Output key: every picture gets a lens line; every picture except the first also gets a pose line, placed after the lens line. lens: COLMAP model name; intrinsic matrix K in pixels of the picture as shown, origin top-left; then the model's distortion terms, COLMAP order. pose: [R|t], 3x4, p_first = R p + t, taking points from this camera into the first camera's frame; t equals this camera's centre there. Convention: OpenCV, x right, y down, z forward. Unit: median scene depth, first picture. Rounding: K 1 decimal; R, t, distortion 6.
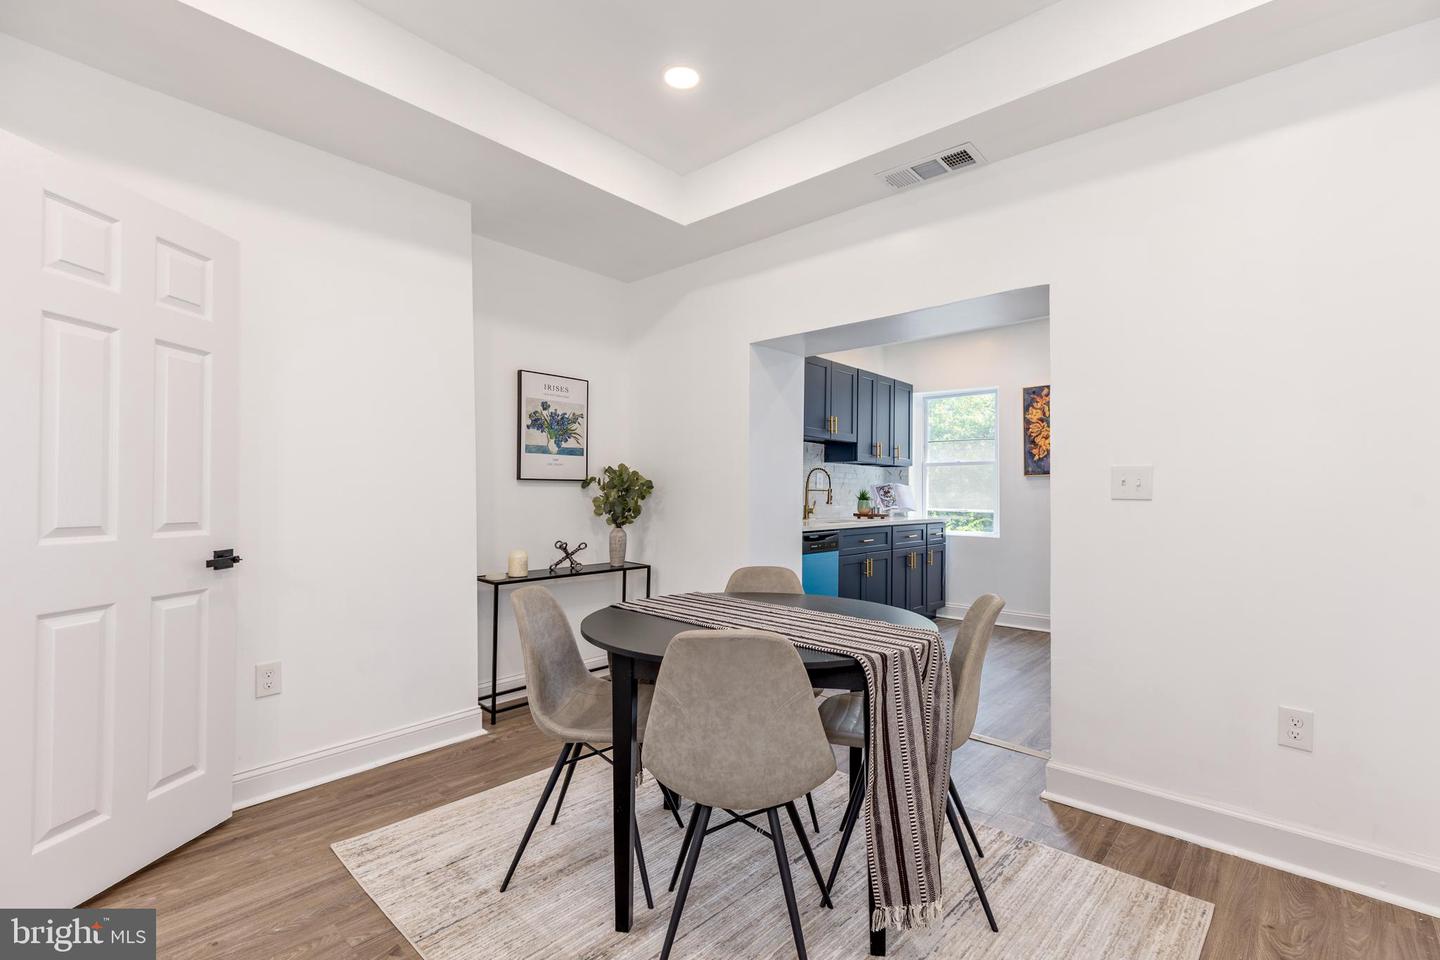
lens RADIAL K [[649.1, 0, 750.7], [0, 649.1, 472.9], [0, 0, 1]] dist [0.035844, -0.000061]
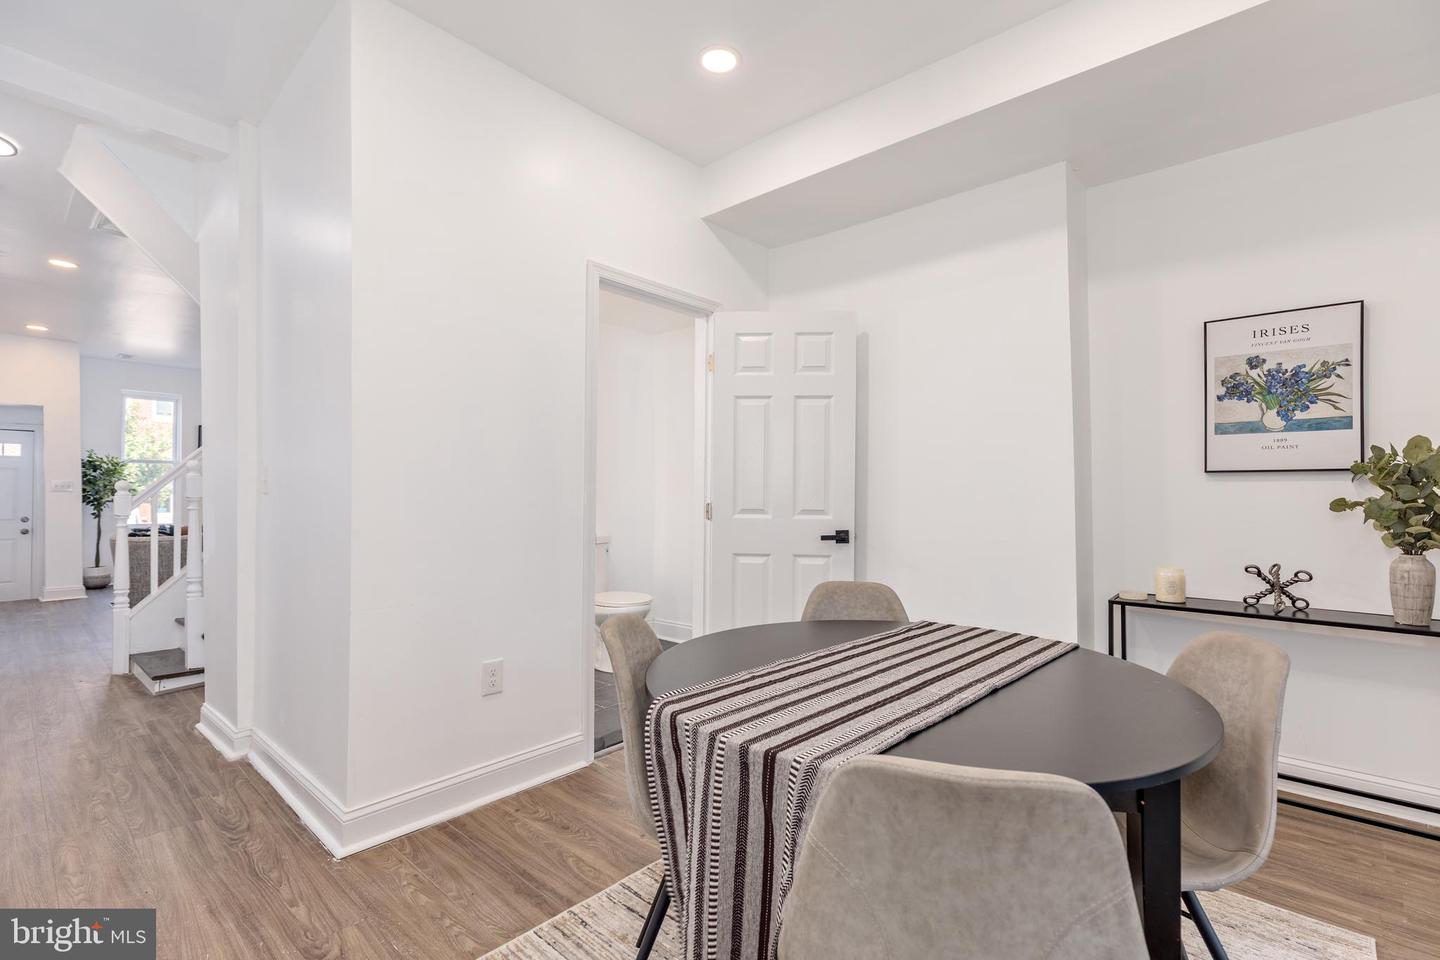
lens RADIAL K [[671.9, 0, 720.0], [0, 671.9, 480.0], [0, 0, 1]] dist [0.010014, 0.000114]
pose [[-0.029108, -0.022158, -0.999331, 0.400112], [0.028476, 0.999330, -0.022988, 0.019570], [0.999171, -0.029126, -0.028458, 0.461578]]
